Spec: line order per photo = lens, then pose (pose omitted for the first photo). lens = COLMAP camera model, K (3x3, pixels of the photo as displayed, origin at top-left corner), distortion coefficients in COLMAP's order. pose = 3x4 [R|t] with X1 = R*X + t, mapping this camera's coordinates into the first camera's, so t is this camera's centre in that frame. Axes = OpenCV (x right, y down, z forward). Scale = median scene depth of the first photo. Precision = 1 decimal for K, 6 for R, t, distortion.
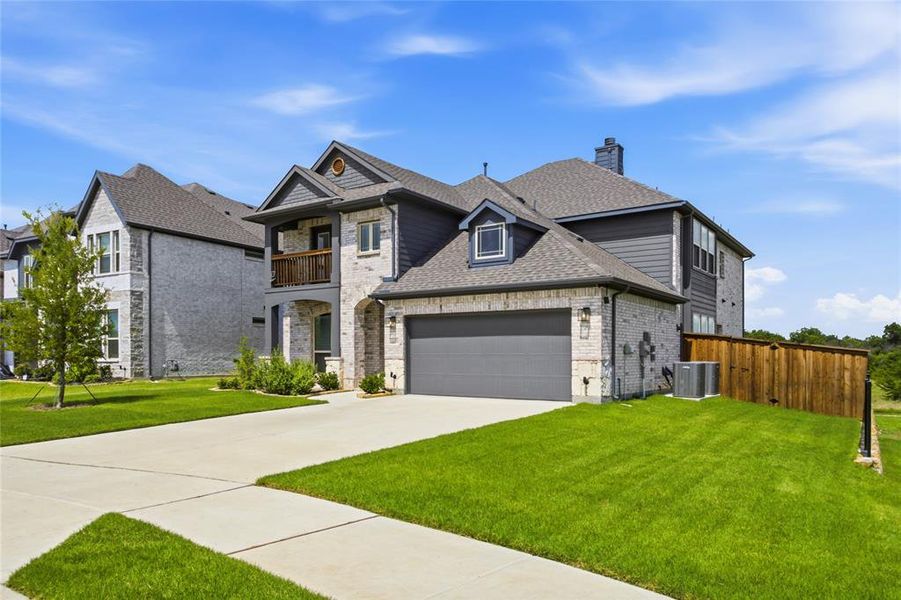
lens RADIAL K [[624.0, 0, 450.6], [0, 624.0, 360.8], [0, 0, 1]] dist [0.000455, 0.000350]
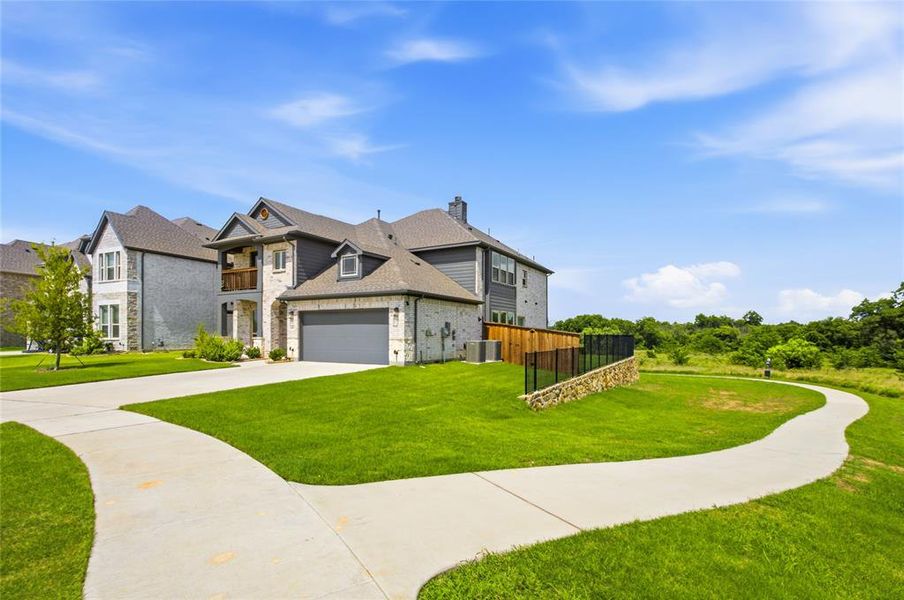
lens RADIAL K [[444.5, 0, 452.6], [0, 444.5, 333.5], [0, 0, 1]] dist [-0.000447, -0.000103]
pose [[0.996585, 0.001482, 0.082555, 0.204005], [-0.000559, 0.999937, -0.011204, -0.003107], [-0.082566, 0.011119, 0.996524, -0.138215]]
